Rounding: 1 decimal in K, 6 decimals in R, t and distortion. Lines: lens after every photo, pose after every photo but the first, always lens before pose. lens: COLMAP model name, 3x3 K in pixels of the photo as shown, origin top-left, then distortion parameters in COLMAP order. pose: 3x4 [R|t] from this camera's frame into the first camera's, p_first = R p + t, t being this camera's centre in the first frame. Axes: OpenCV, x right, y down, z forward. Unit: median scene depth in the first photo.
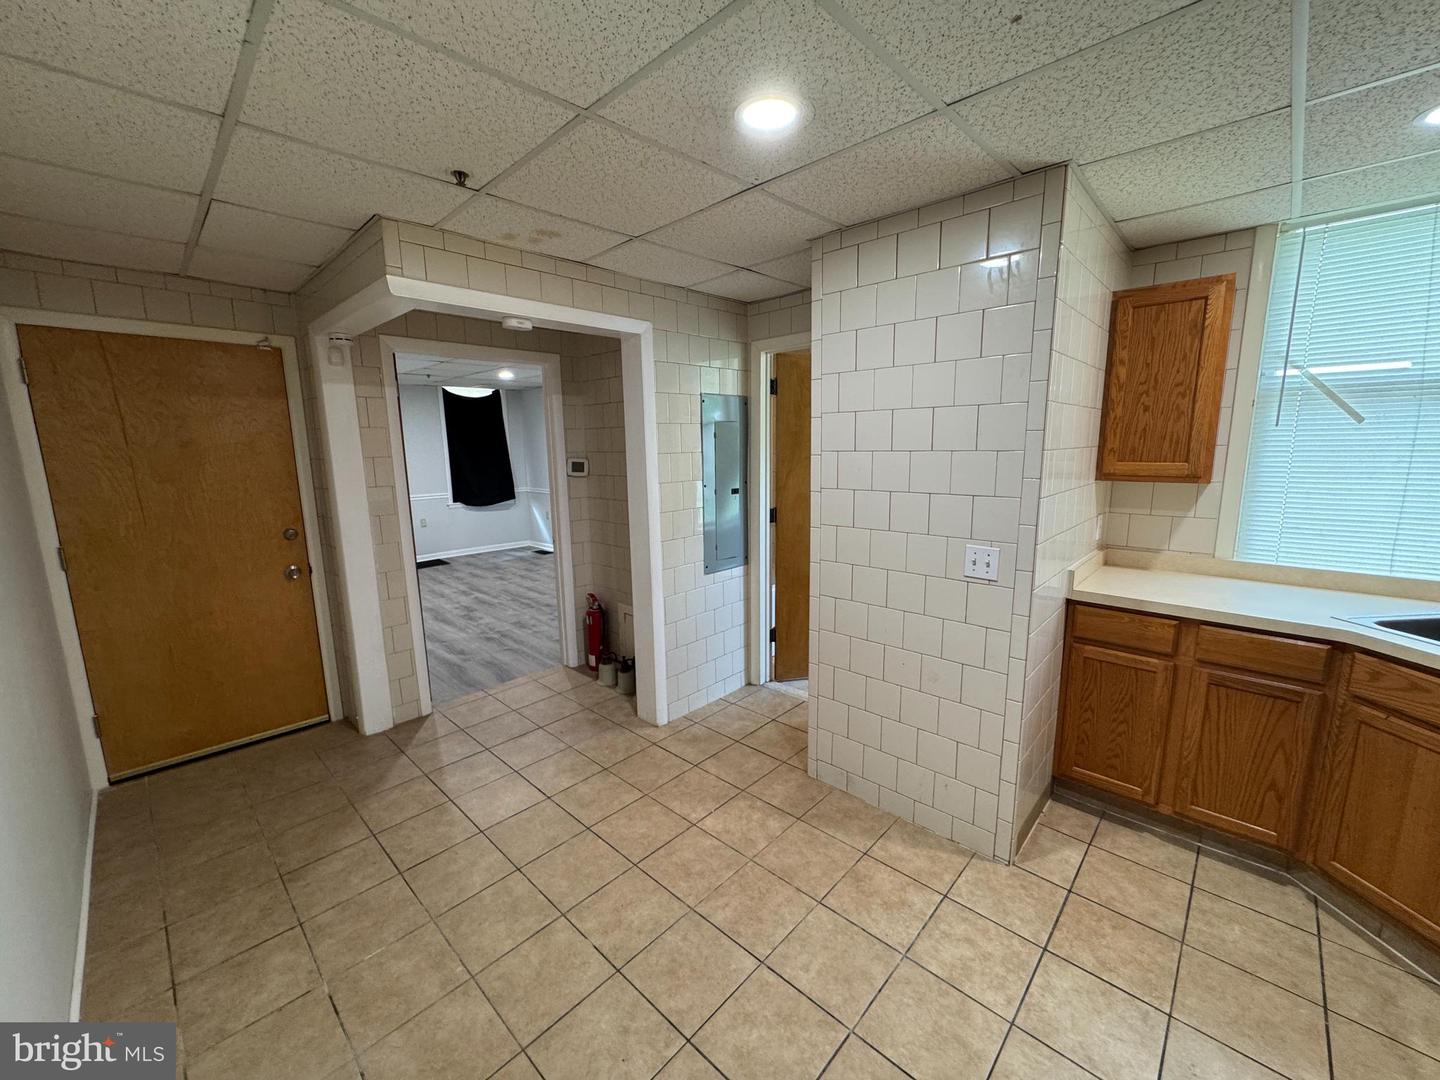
lens RADIAL K [[578.3, 0, 721.7], [0, 578.3, 537.2], [0, 0, 1]] dist [0.001006, 0.000067]
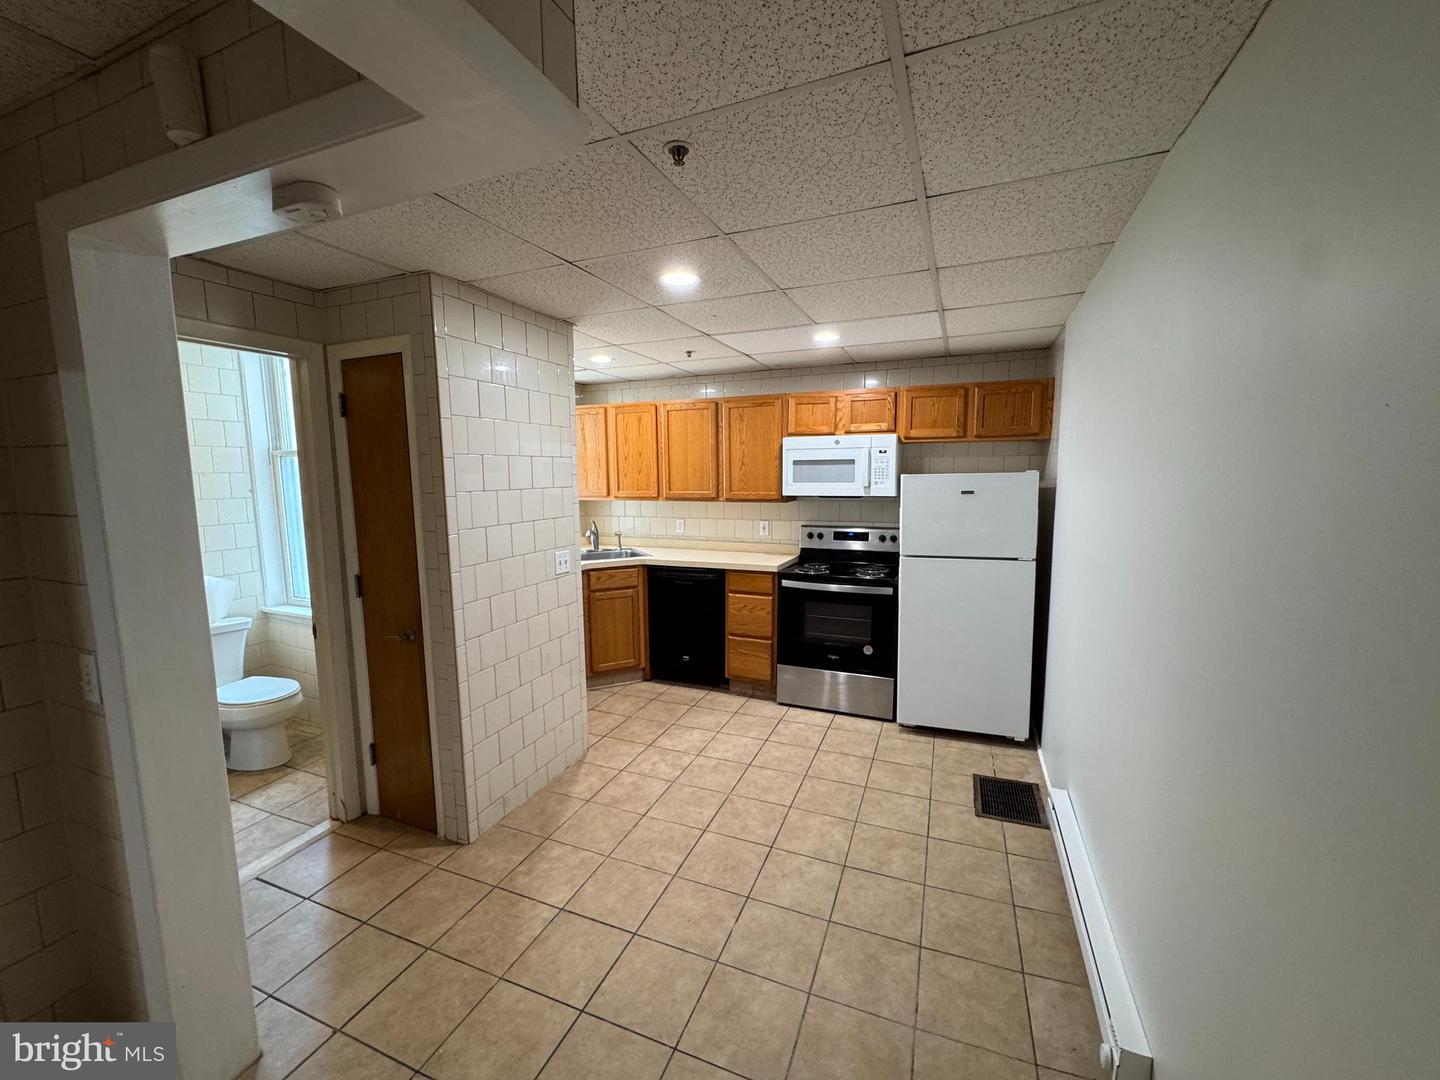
lens RADIAL K [[578.3, 0, 719.6], [0, 578.3, 541.3], [0, 0, 1]] dist [0.001006, 0.000067]
pose [[-0.365482, -0.090669, 0.926392, -1.167976], [0.171414, 0.971667, 0.162727, -0.198027], [-0.914899, 0.218270, -0.339585, 1.233370]]
